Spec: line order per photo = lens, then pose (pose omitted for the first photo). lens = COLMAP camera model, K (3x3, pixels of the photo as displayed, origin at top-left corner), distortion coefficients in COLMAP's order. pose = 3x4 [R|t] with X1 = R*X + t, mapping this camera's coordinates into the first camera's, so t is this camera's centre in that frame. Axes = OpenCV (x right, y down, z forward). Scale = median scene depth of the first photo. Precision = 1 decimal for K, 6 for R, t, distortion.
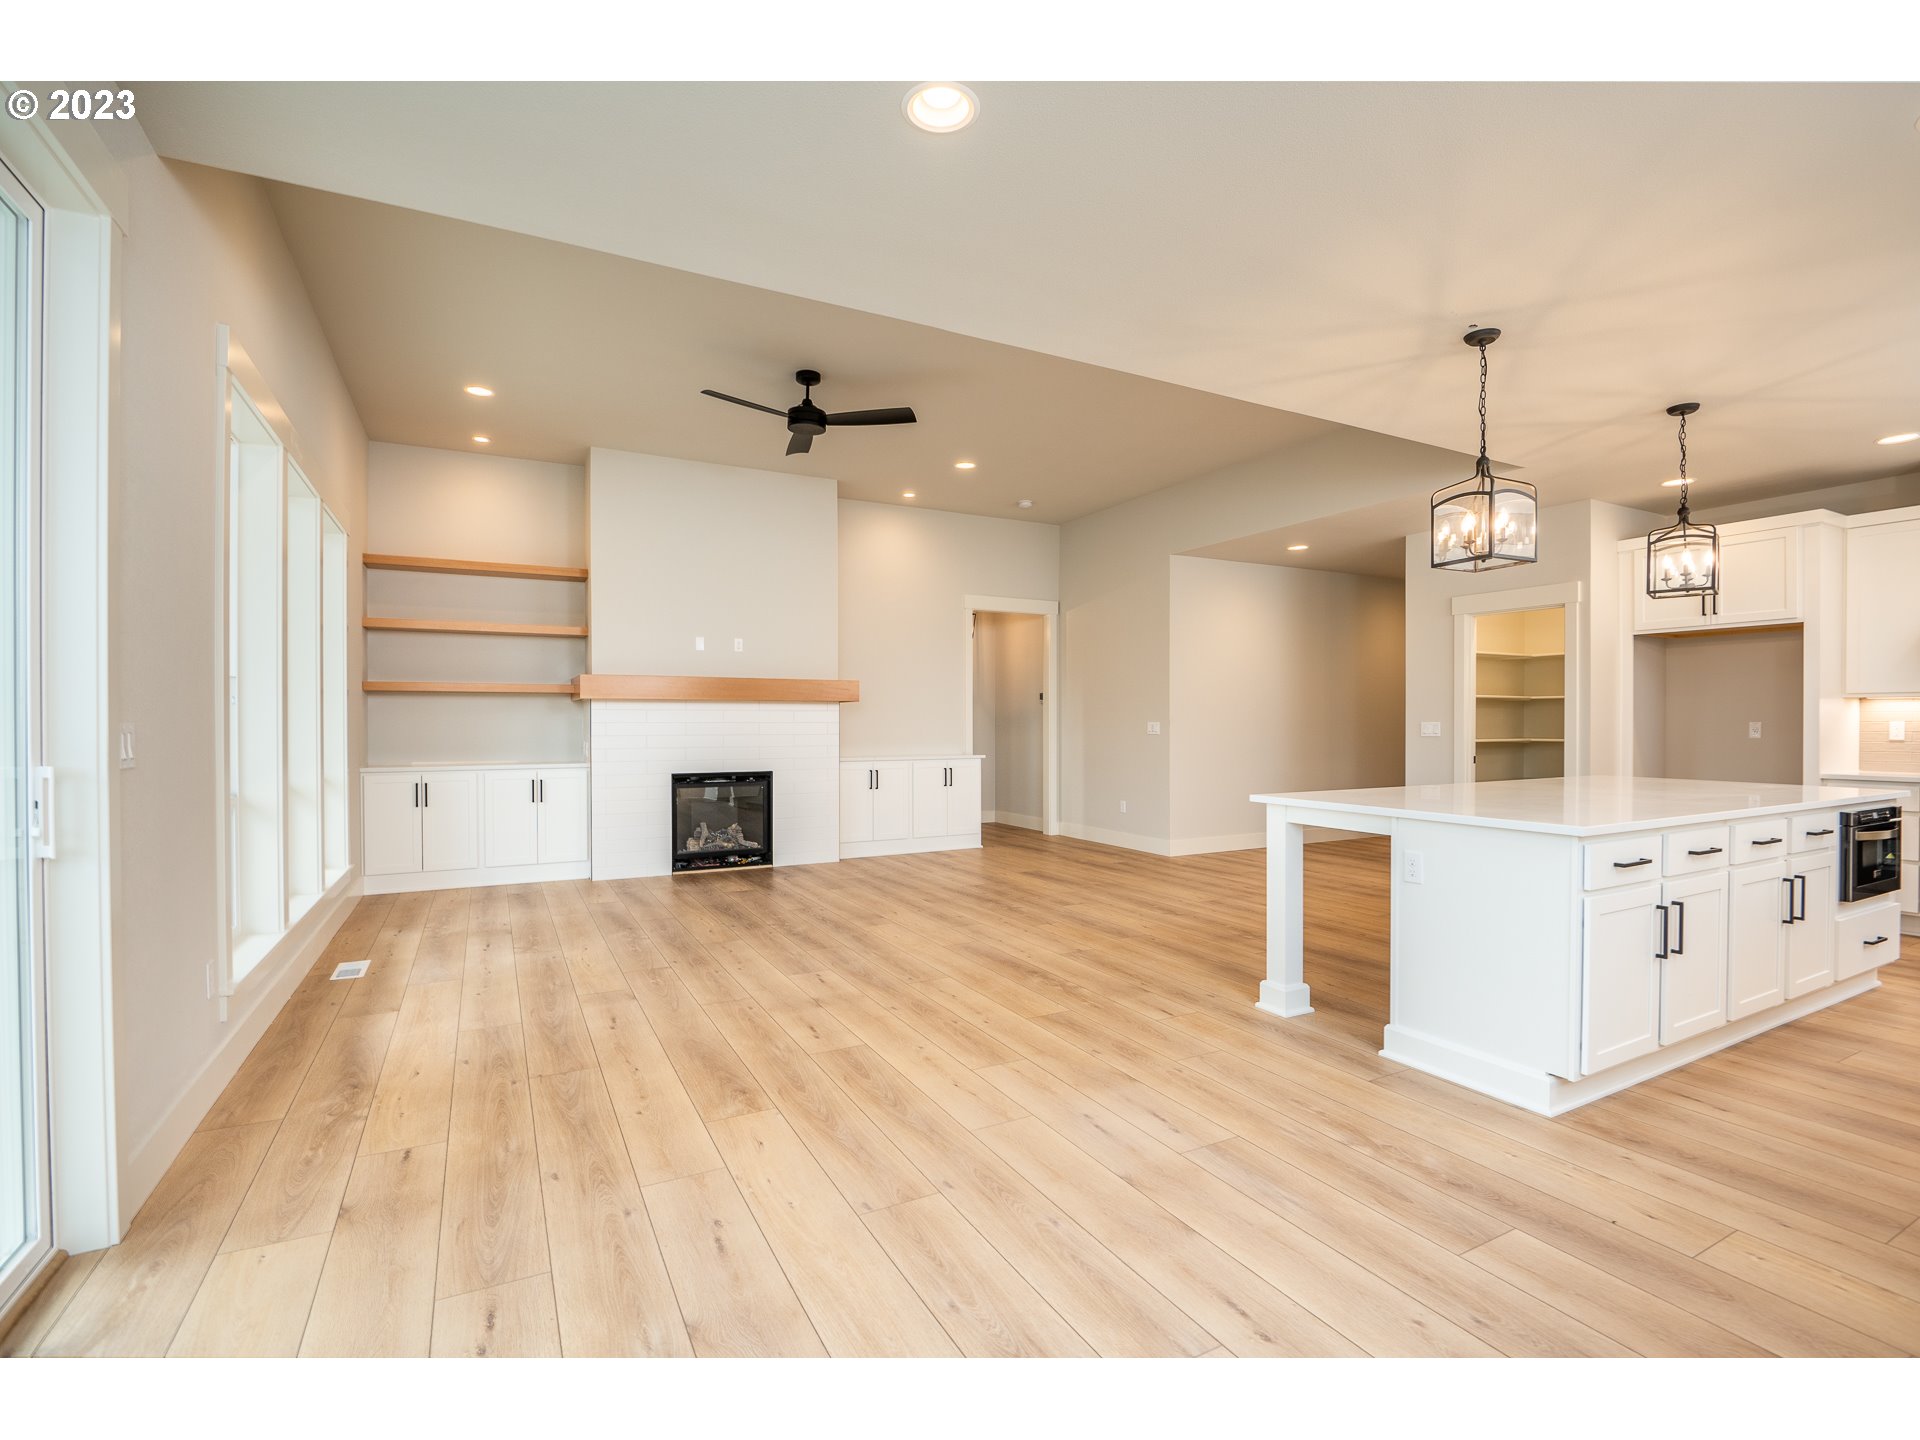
lens RADIAL K [[891.9, 0, 960.0], [0, 891.9, 720.0], [0, 0, 1]] dist [-0.003510, -0.000748]
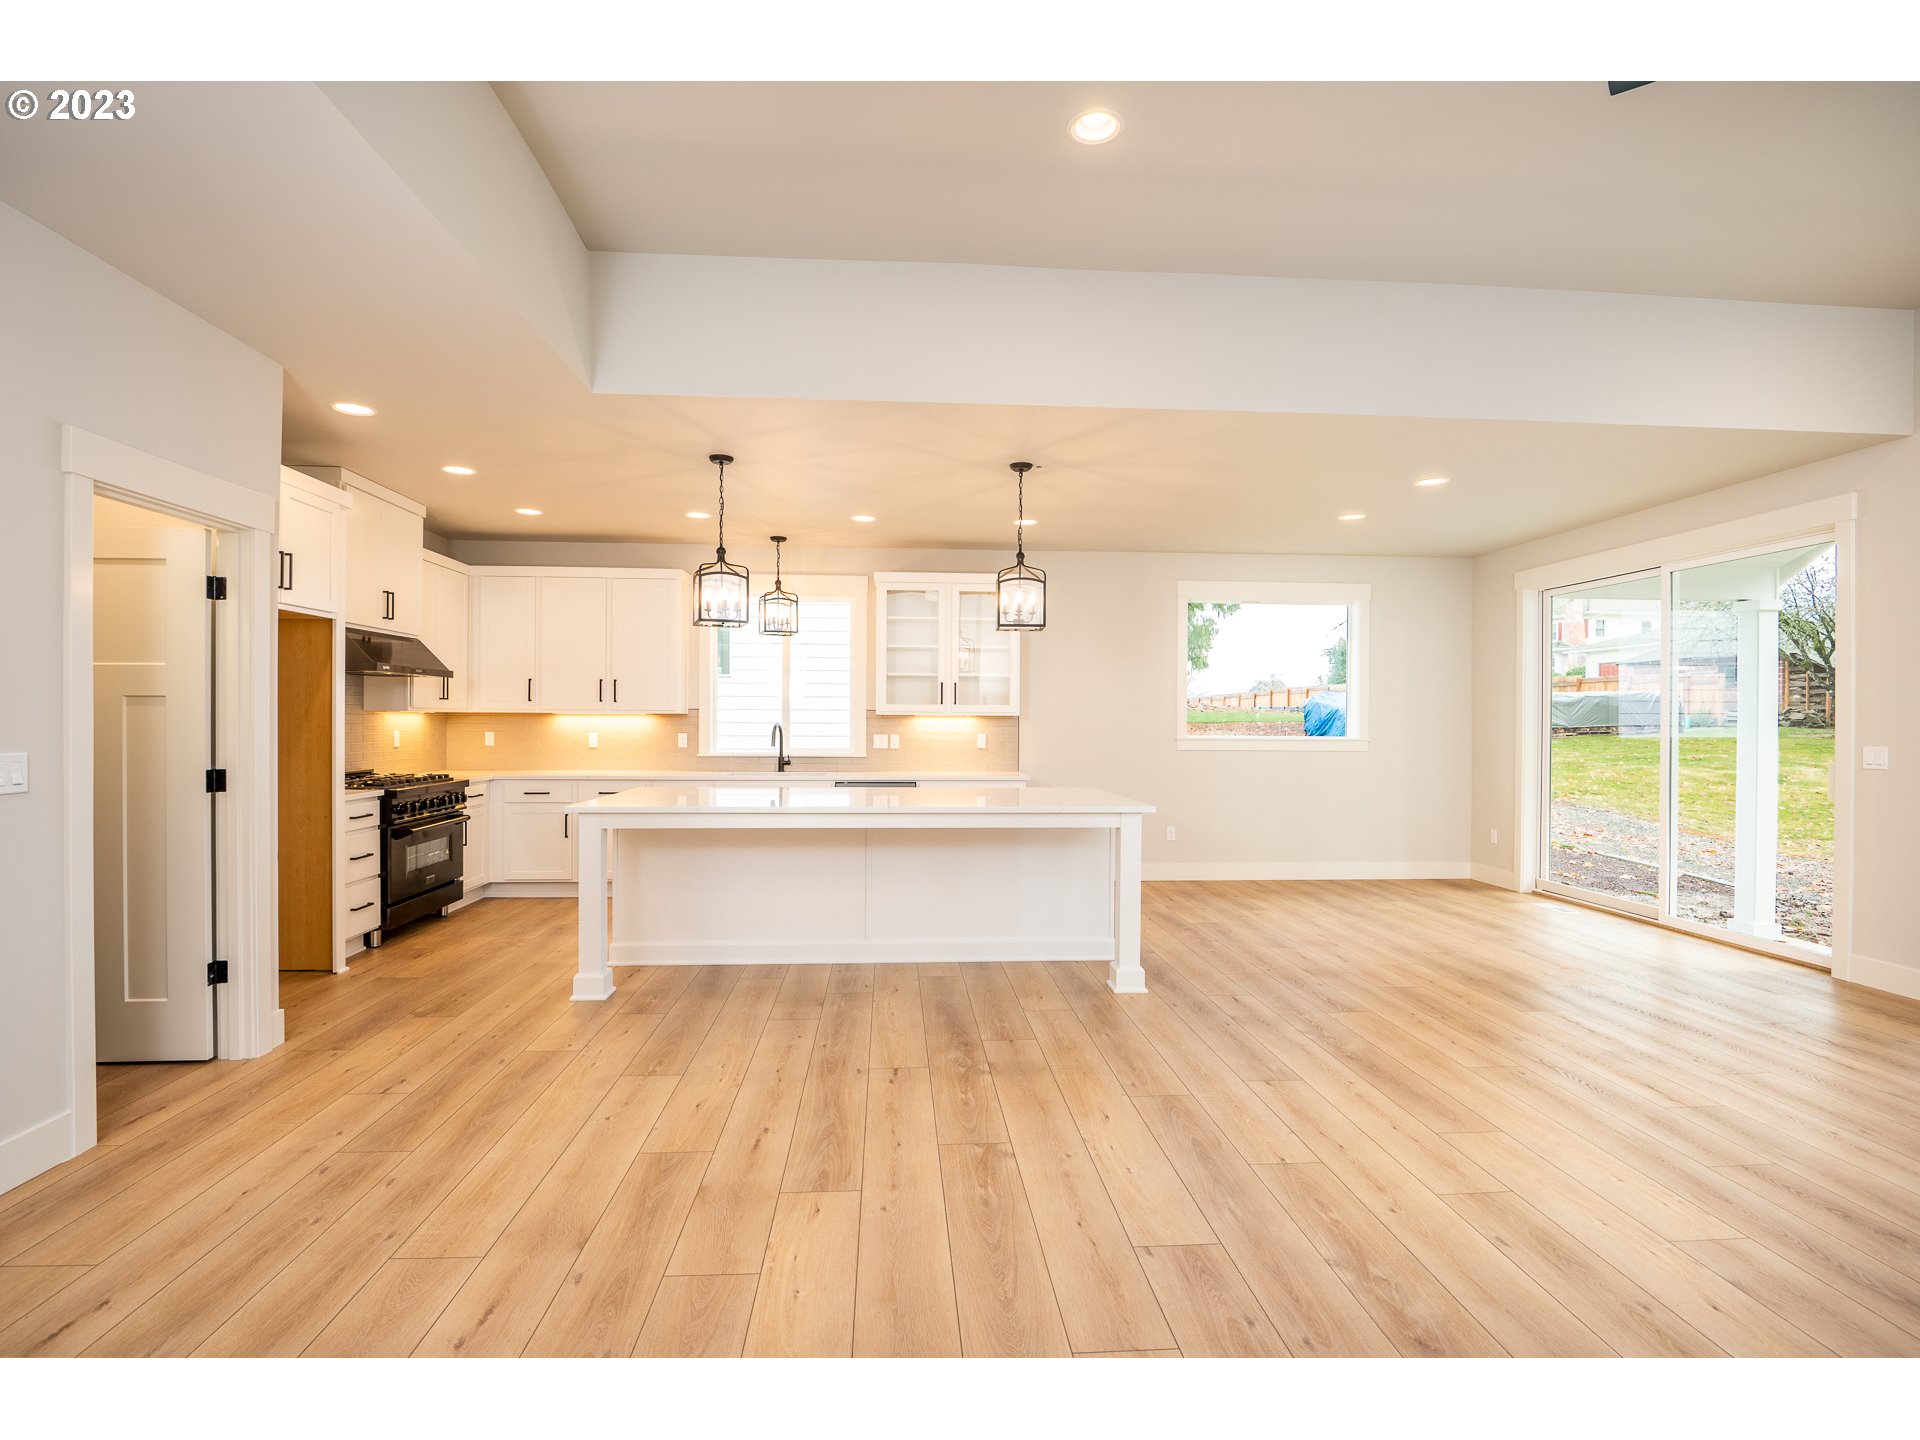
lens RADIAL K [[910.1, 0, 969.0], [0, 910.1, 723.8], [0, 0, 1]] dist [-0.005522, -0.005151]
pose [[-0.918803, -0.009013, 0.394614, 0.087924], [-0.009942, 0.999951, -0.000311, -0.011373], [-0.394591, -0.004210, -0.918847, 2.089154]]
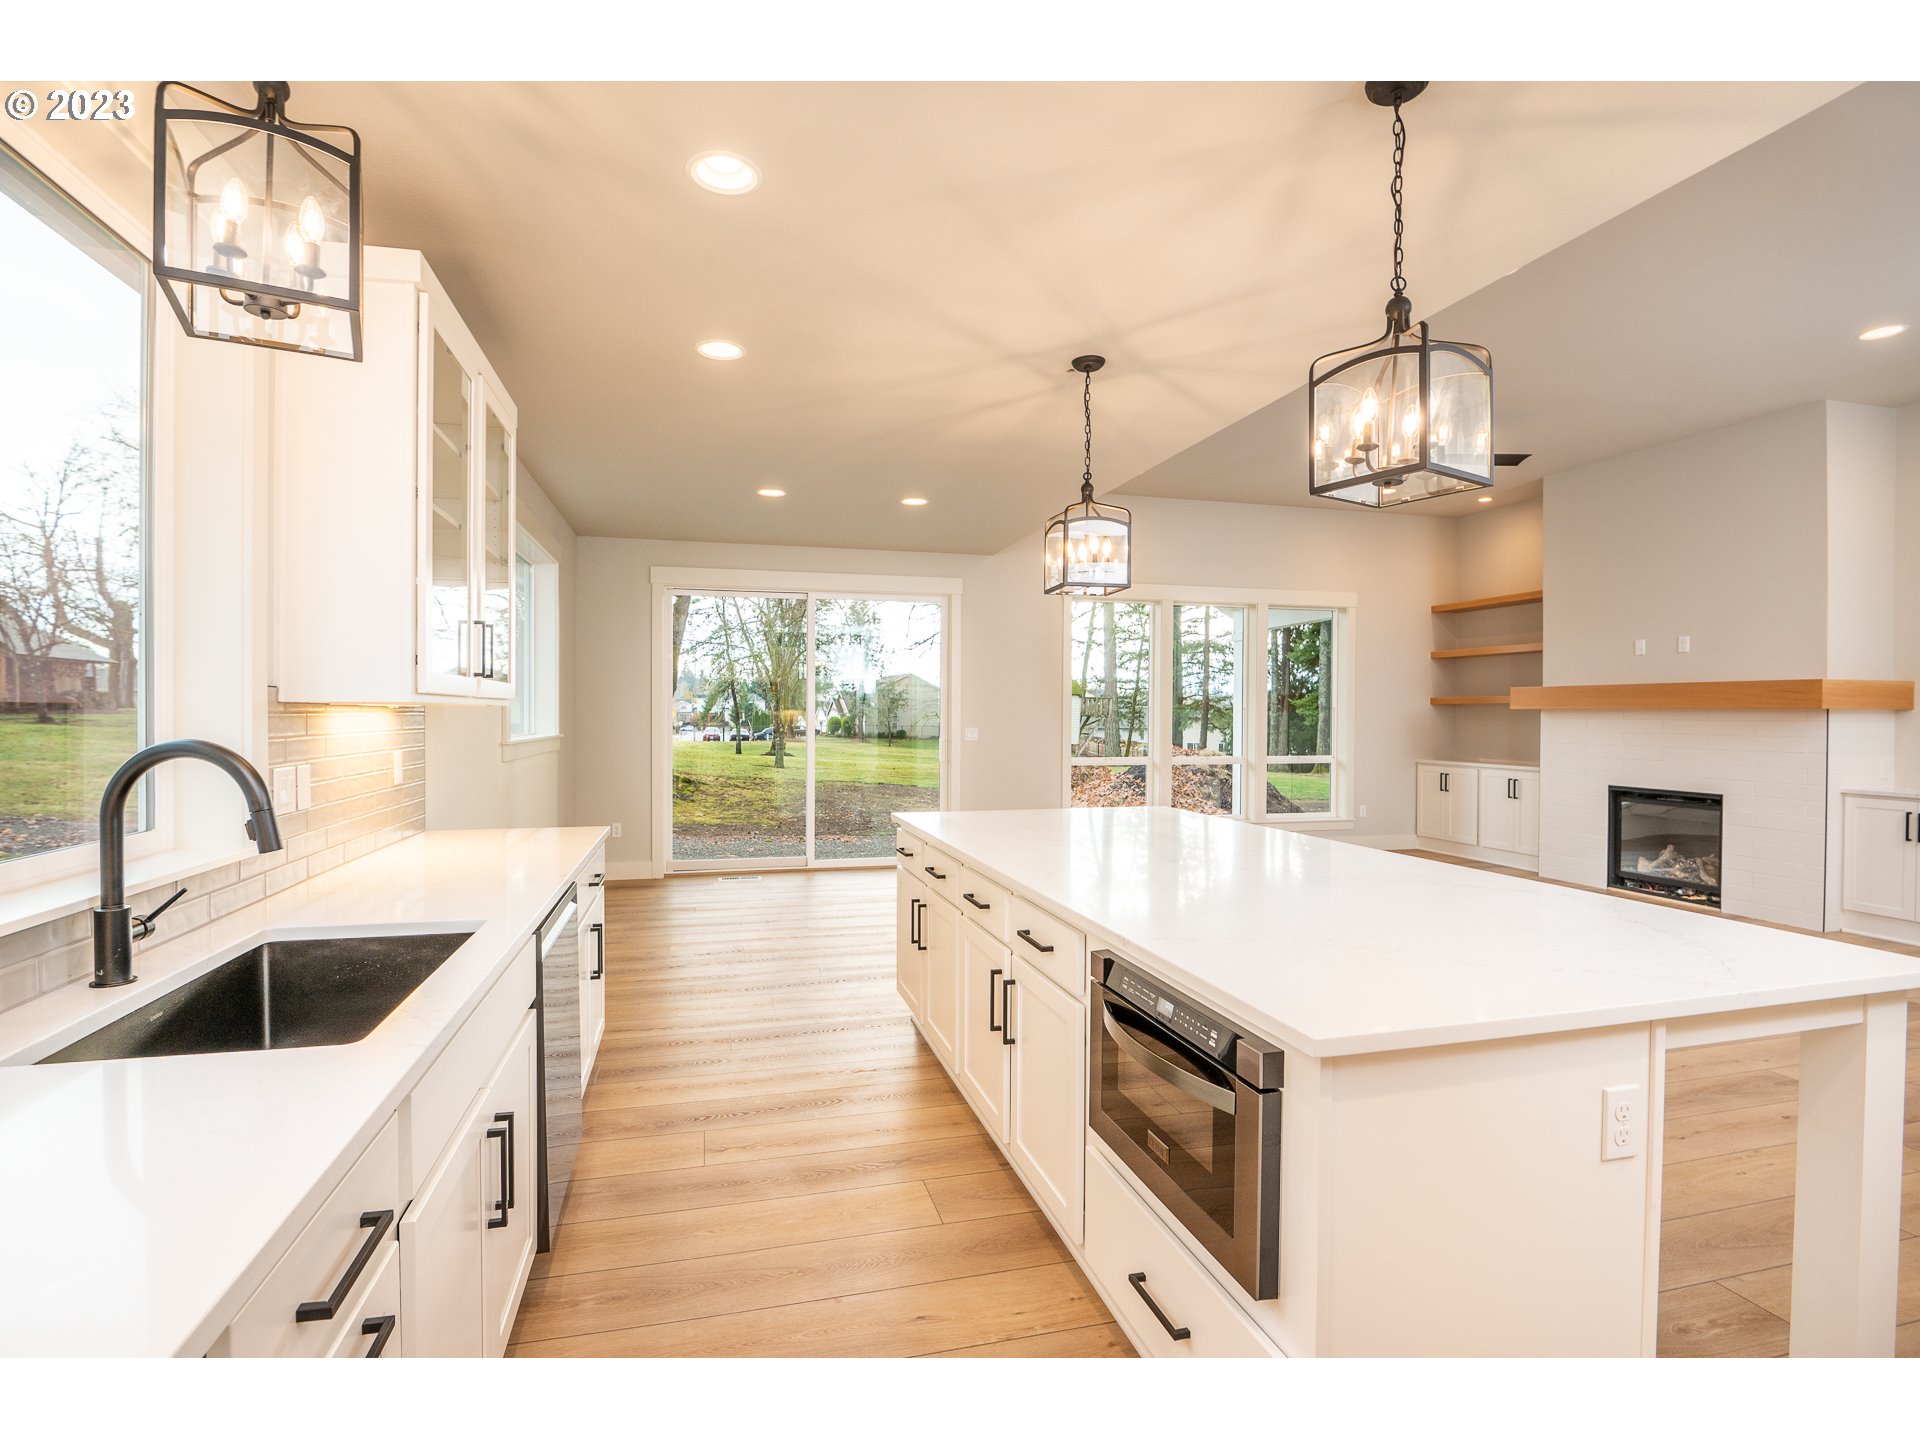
lens RADIAL K [[910.1, 0, 969.0], [0, 910.1, 723.8], [0, 0, 1]] dist [-0.005522, -0.005151]
pose [[-0.205622, 0.014265, -0.978528, 1.431972], [-0.003421, 0.999877, 0.015295, -0.036813], [0.978625, 0.006492, -0.205548, 0.951517]]
